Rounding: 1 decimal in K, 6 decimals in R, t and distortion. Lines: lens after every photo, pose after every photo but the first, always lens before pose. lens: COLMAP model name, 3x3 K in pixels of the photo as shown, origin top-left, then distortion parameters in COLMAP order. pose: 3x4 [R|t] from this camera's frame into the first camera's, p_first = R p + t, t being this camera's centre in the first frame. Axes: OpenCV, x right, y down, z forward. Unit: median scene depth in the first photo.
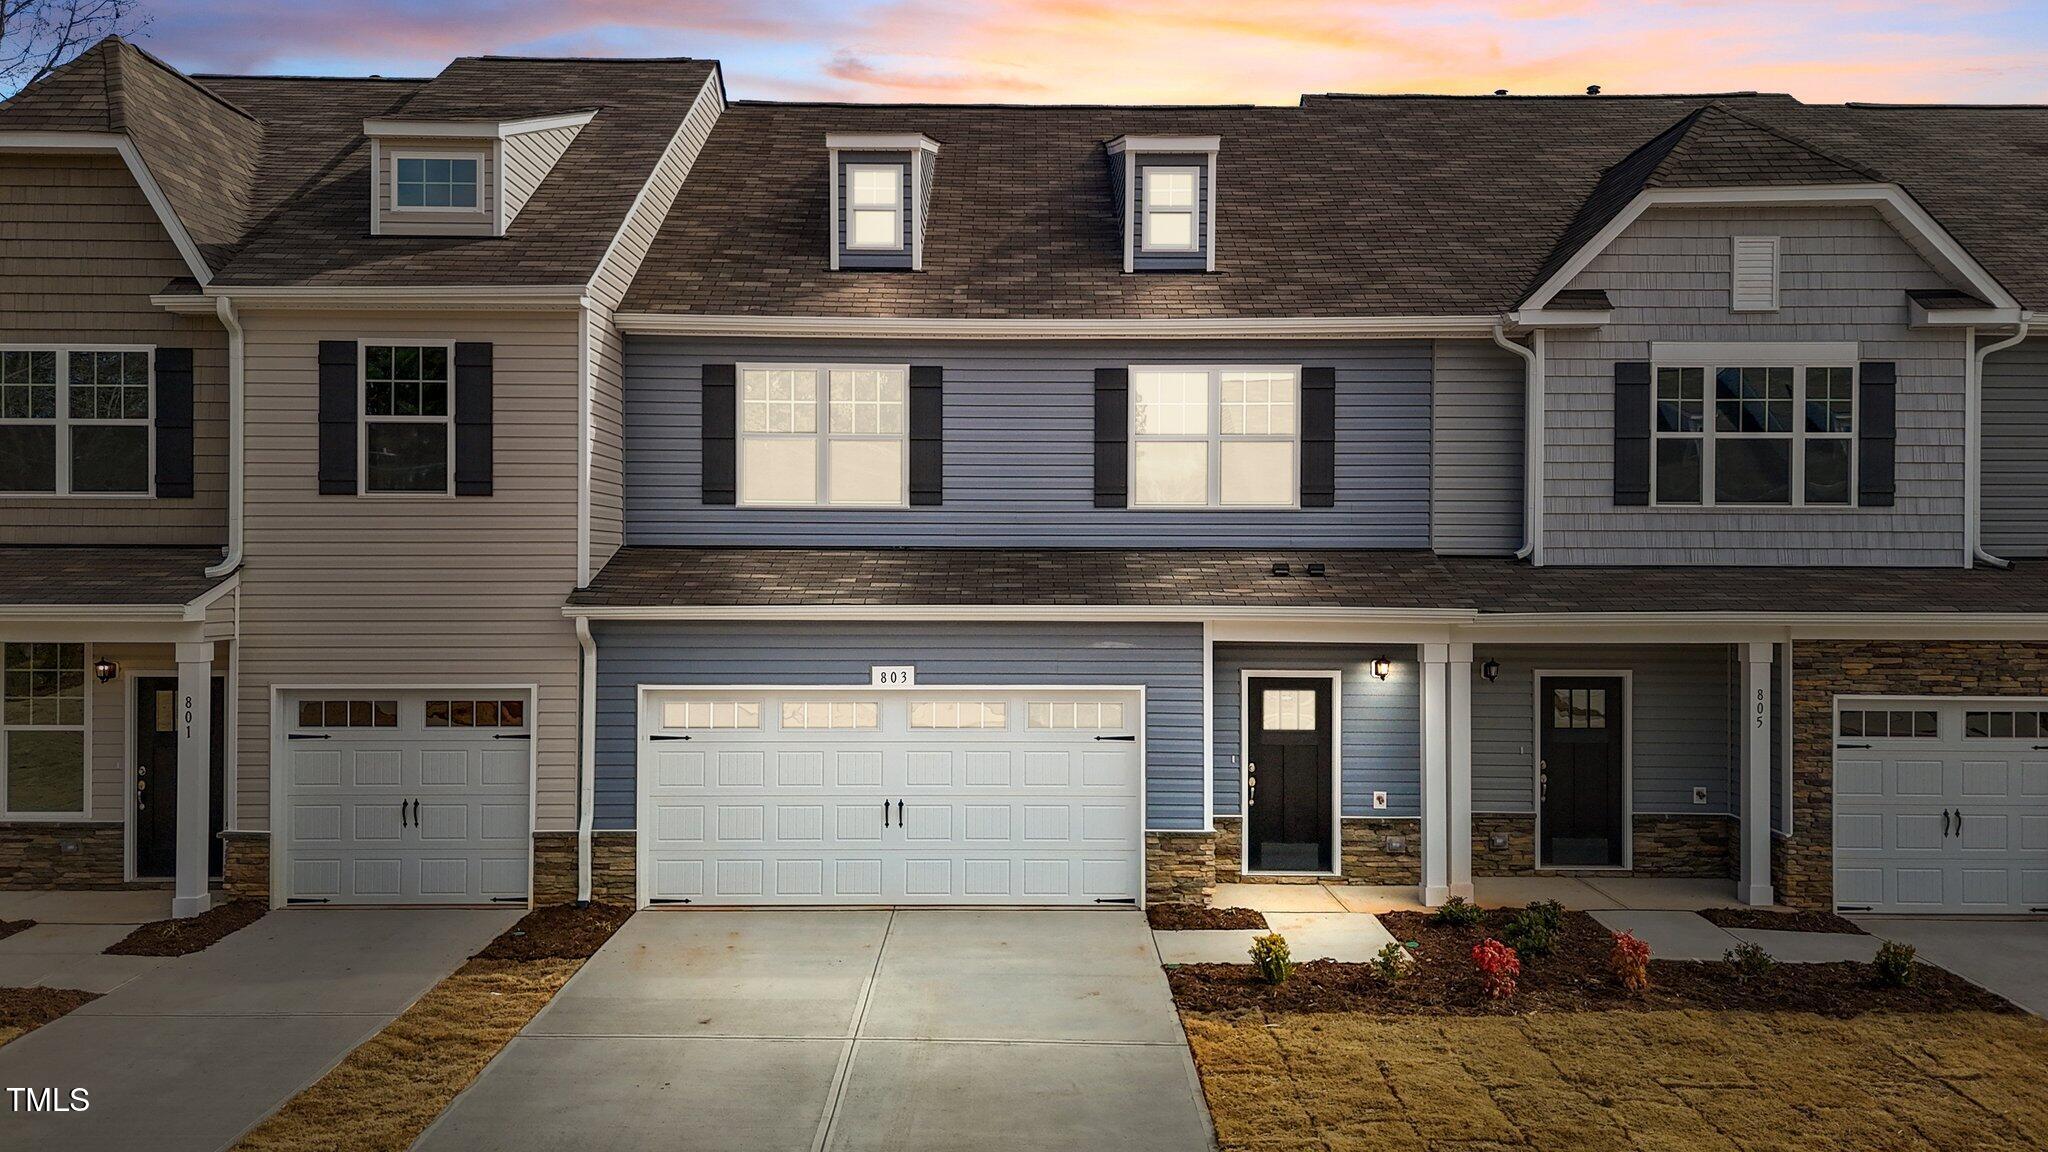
lens RADIAL K [[1507.6, 0, 1018.9], [0, 1507.6, 568.4], [0, 0, 1]] dist [0.090418, -0.089308]
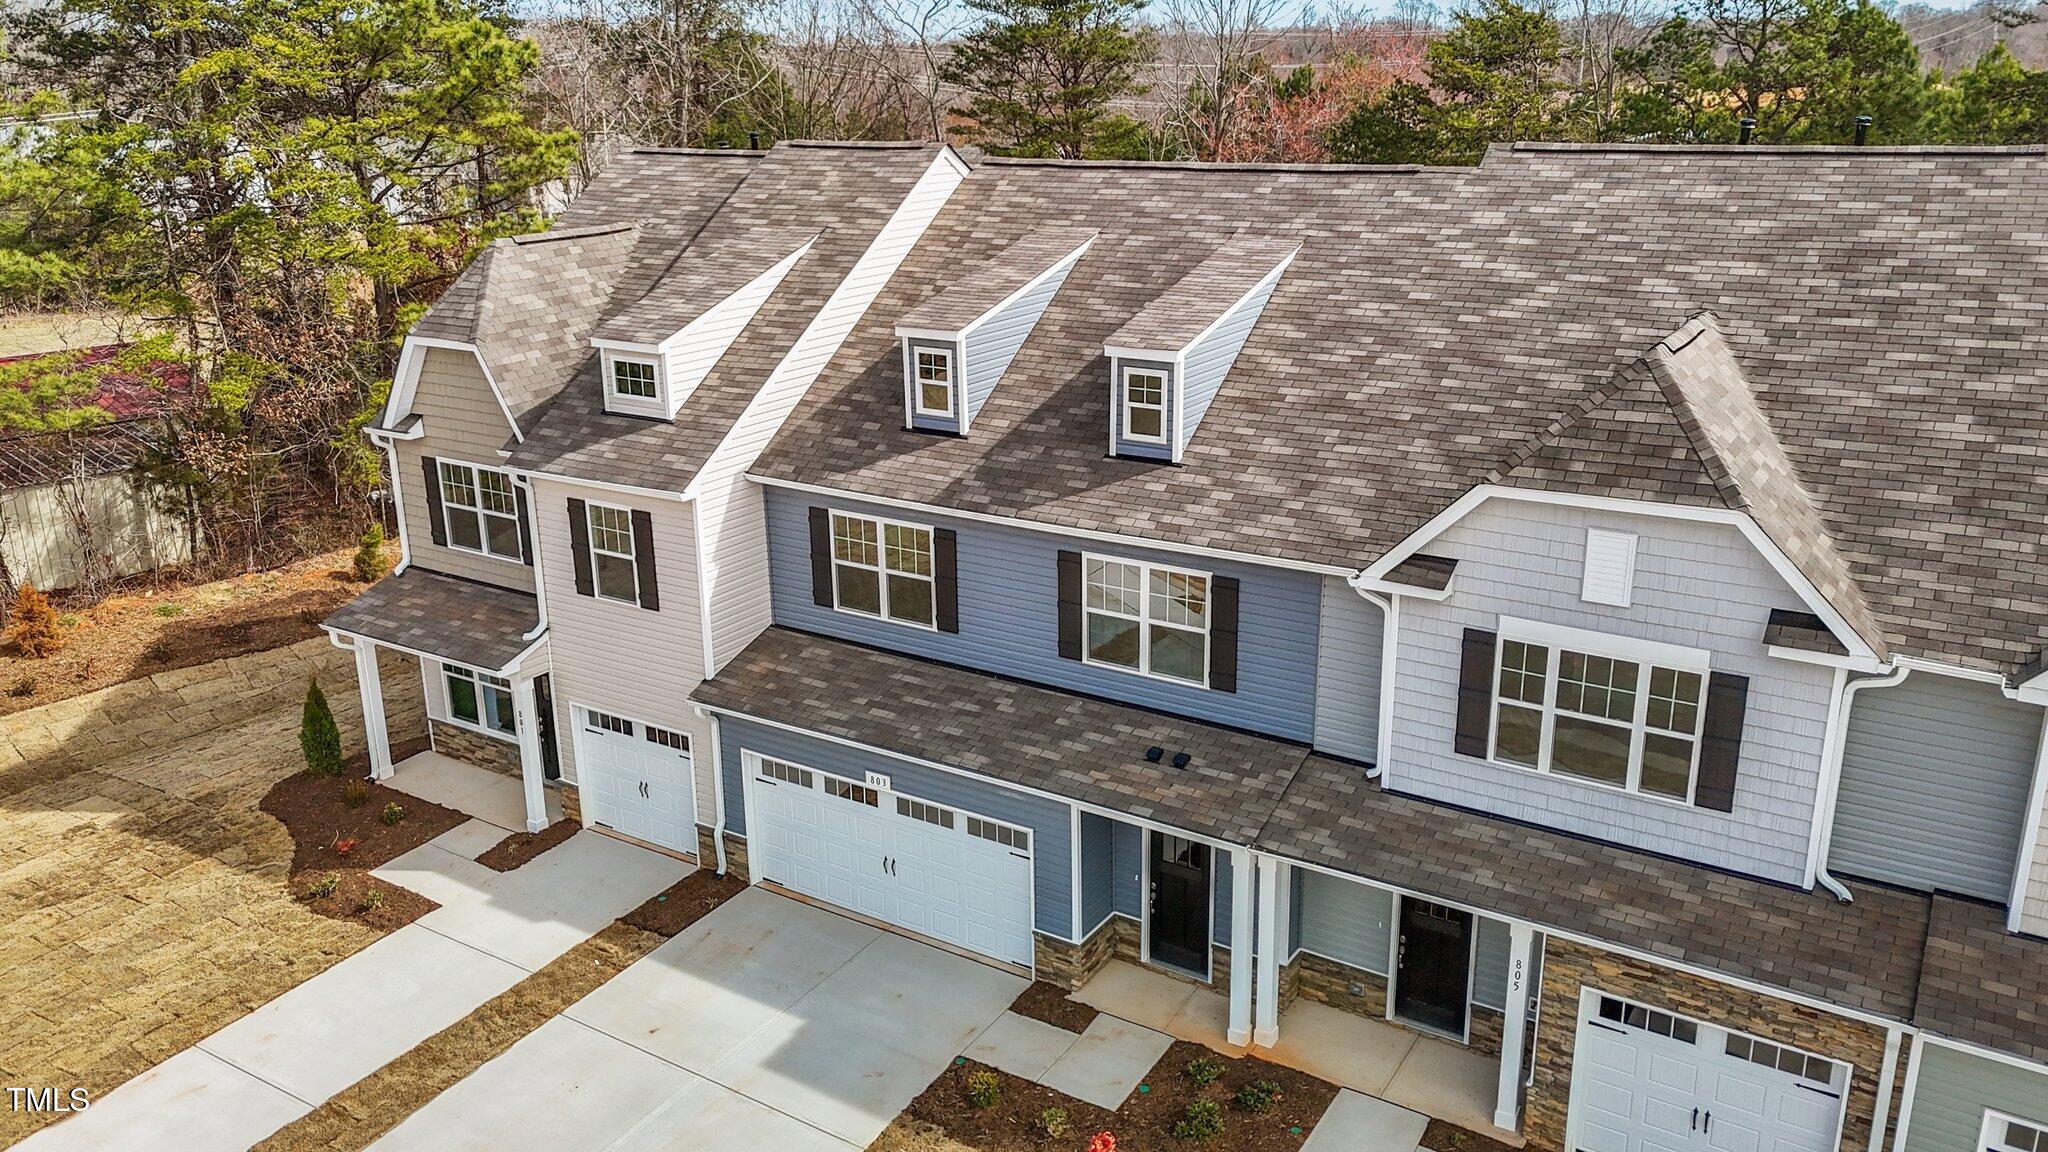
lens RADIAL K [[1543.8, 0, 1024.0], [0, 1543.8, 576.0], [0, 0, 1]] dist [0.090489, -0.089488]
pose [[0.842102, 0.150605, -0.517863, 0.706026], [0.015937, 0.952850, 0.303022, -0.513494], [0.539083, -0.263429, 0.799997, -0.010034]]
